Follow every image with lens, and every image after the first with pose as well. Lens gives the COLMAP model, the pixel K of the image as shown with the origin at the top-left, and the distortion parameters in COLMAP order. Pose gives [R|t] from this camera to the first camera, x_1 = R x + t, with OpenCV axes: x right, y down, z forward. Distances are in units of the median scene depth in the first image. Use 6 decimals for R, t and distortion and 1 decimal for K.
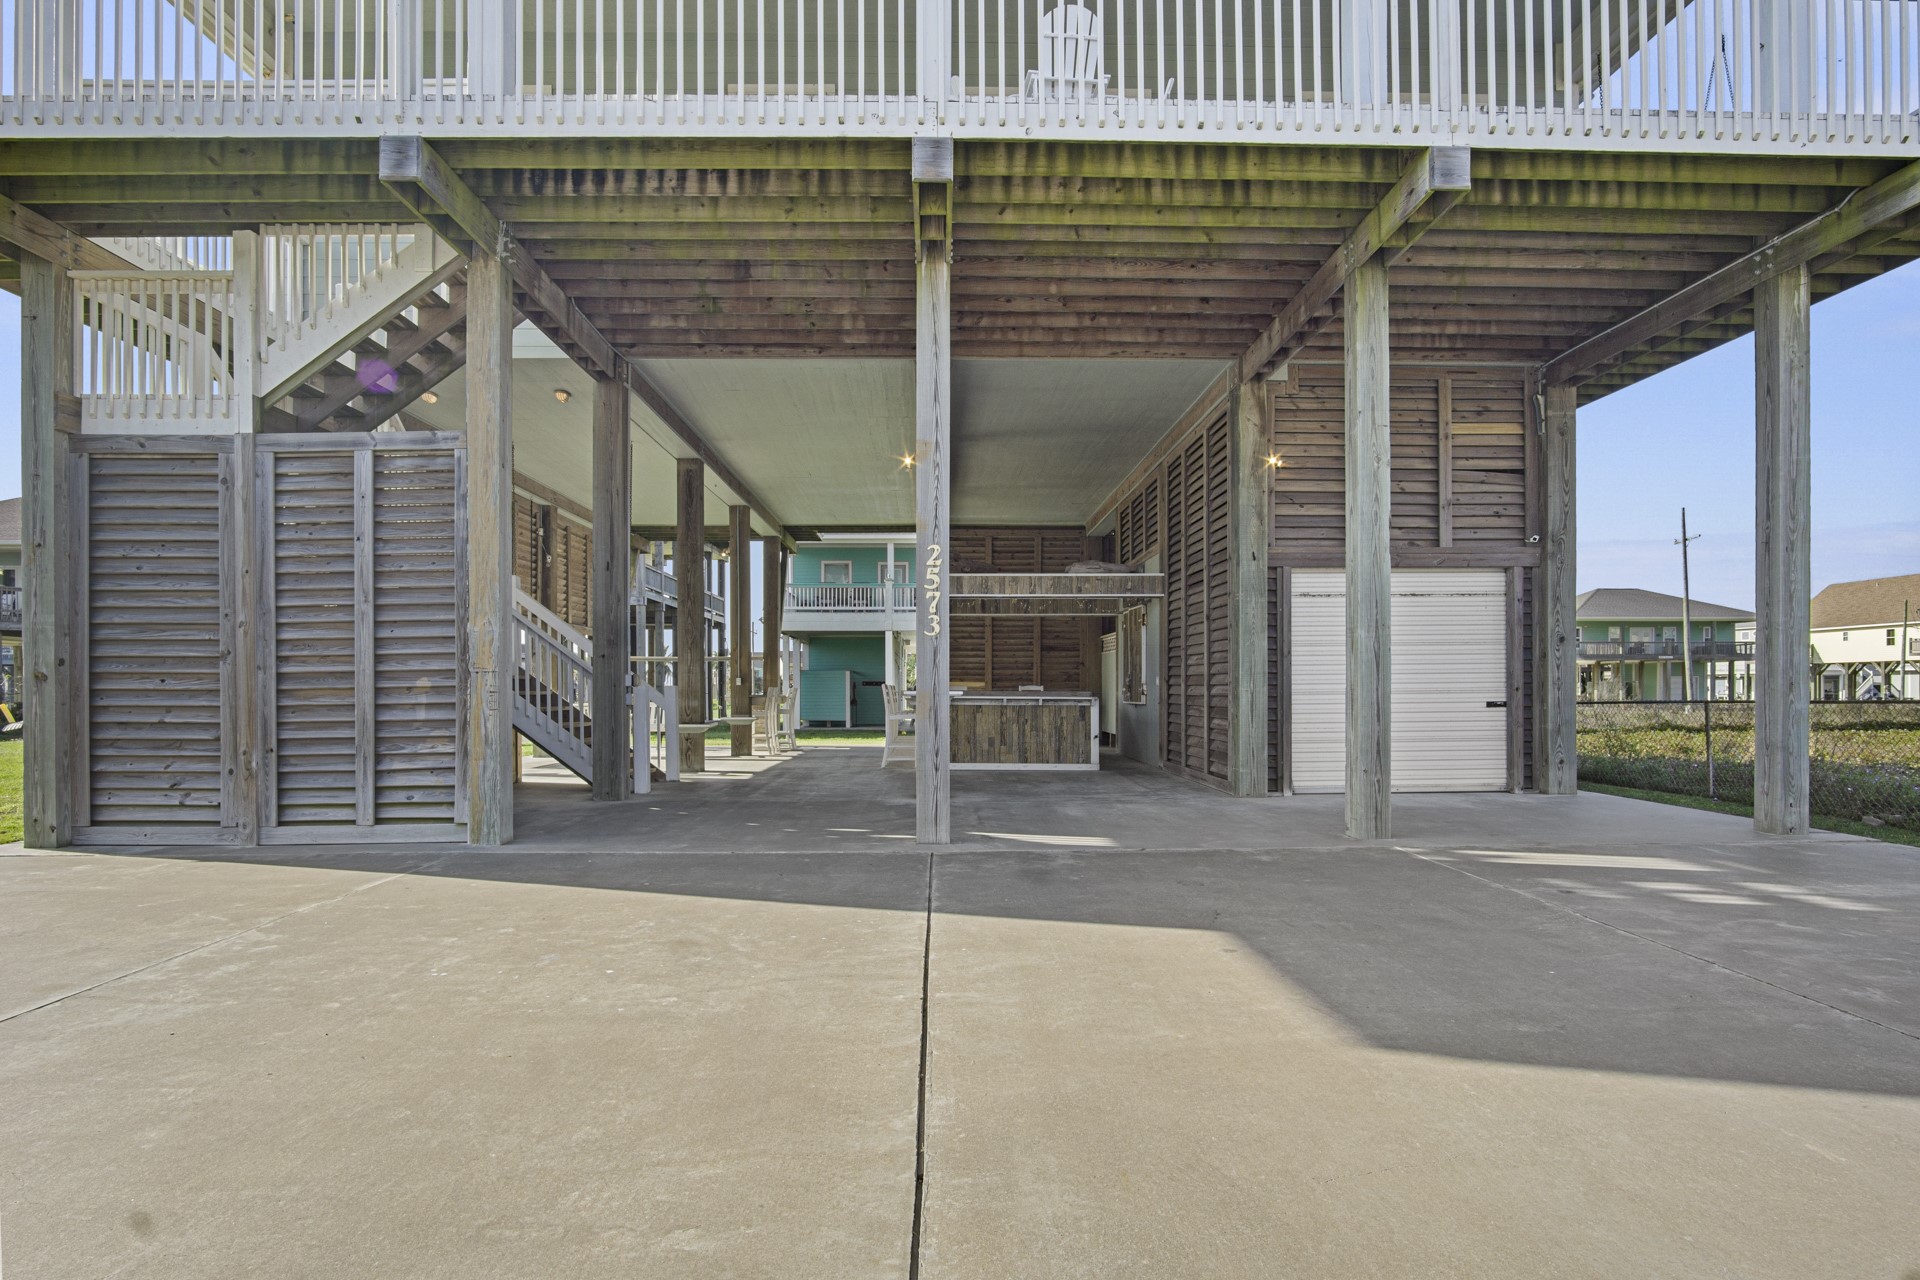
lens RADIAL K [[1002.9, 0, 960.0], [0, 1002.9, 640.0], [0, 0, 1]] dist [0.048479, -0.000089]
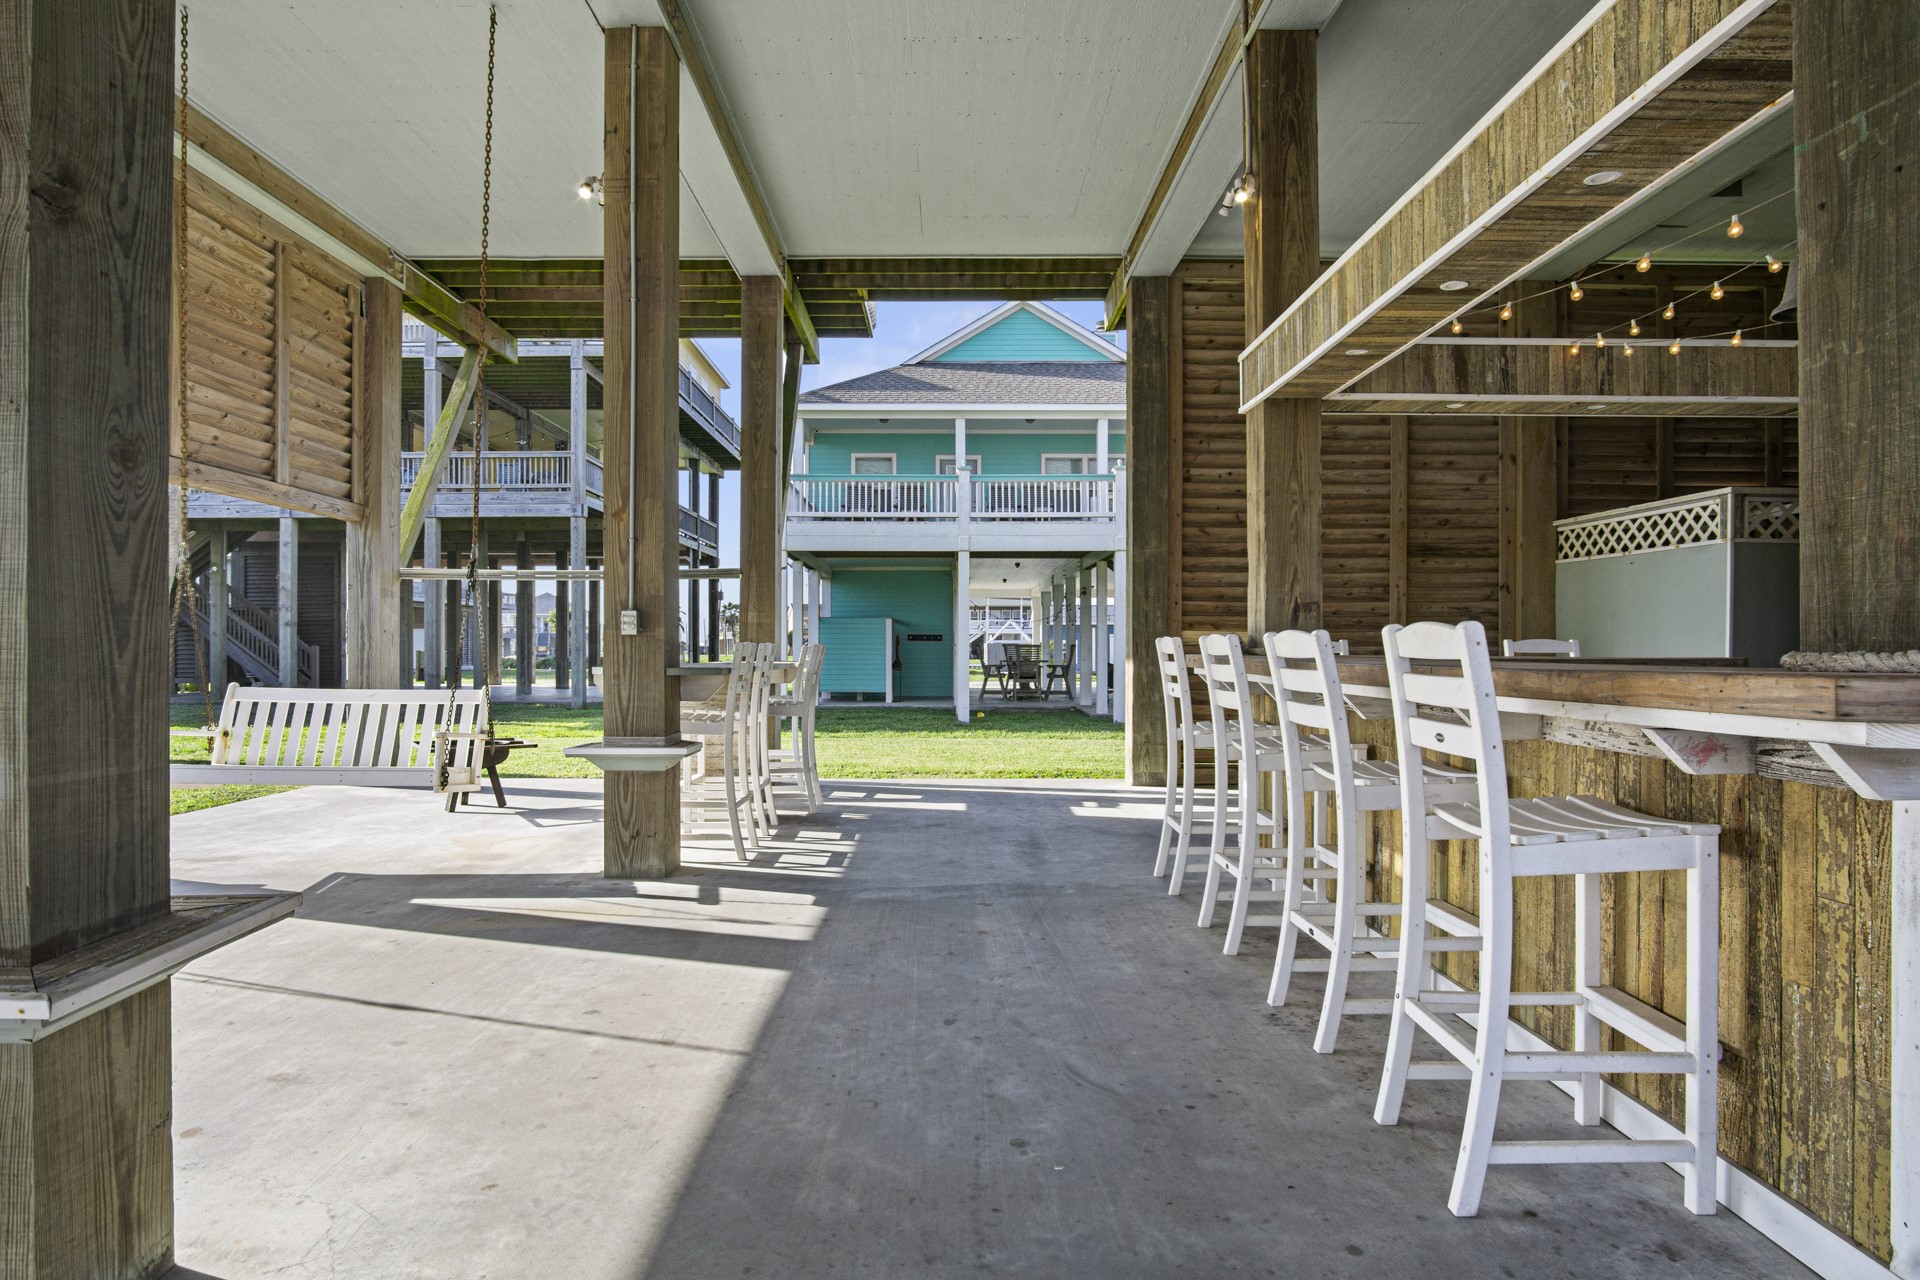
lens RADIAL K [[1039.7, 0, 951.9], [0, 1039.7, 640.6], [0, 0, 1]] dist [-0.021136, 0.000173]
pose [[0.999683, 0.001704, -0.025120, -0.182700], [-0.000578, 0.998997, 0.044770, 0.050683], [0.025172, -0.044742, 0.998681, 1.078427]]
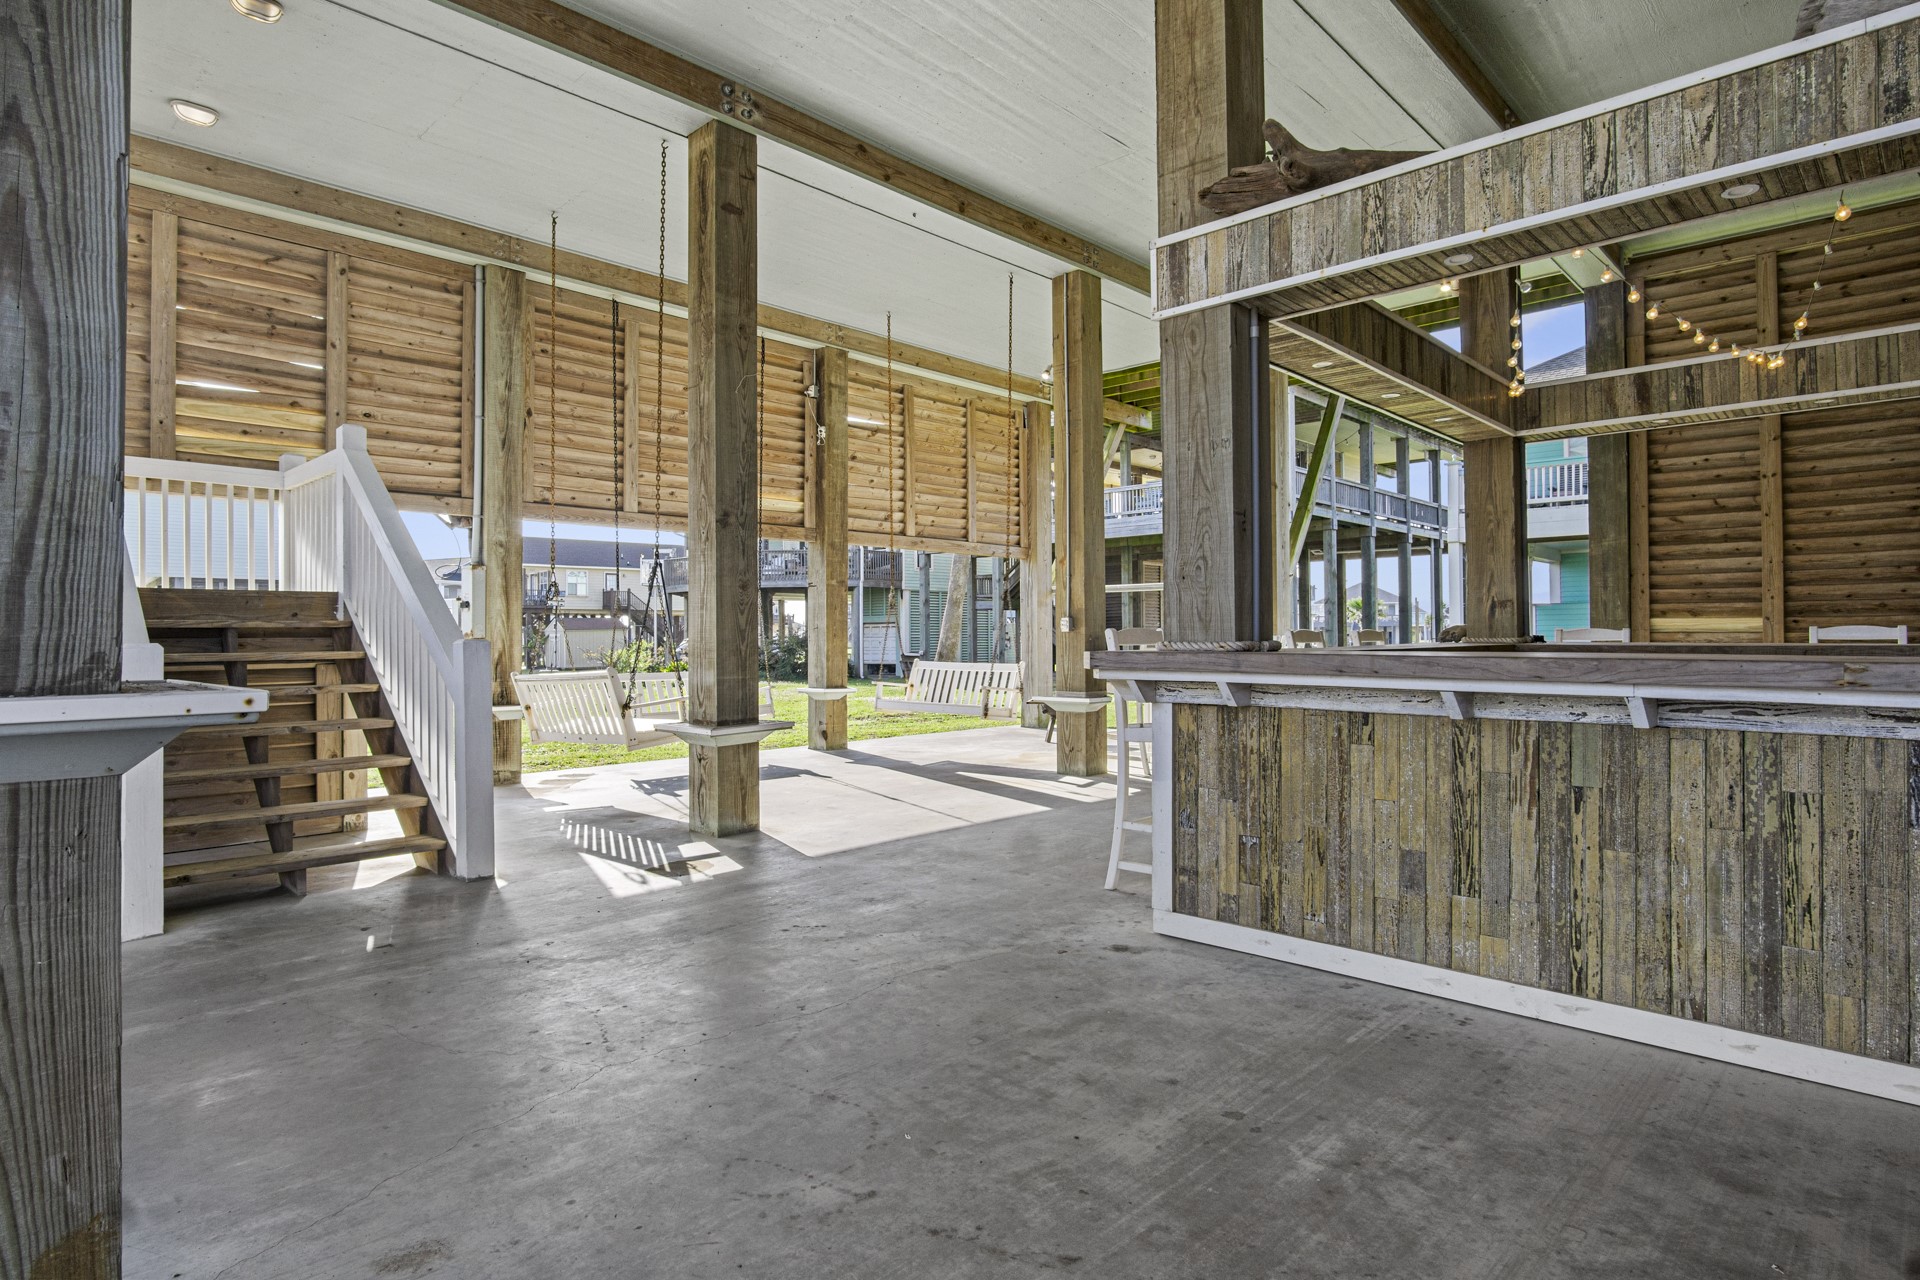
lens RADIAL K [[1020.1, 0, 960.0], [0, 1020.1, 640.0], [0, 0, 1]] dist [-0.021687, 0.000529]
pose [[0.709467, -0.002250, -0.704735, 0.151948], [0.042513, 0.998310, 0.039611, 0.040954], [0.703456, -0.058063, 0.708364, 0.928454]]
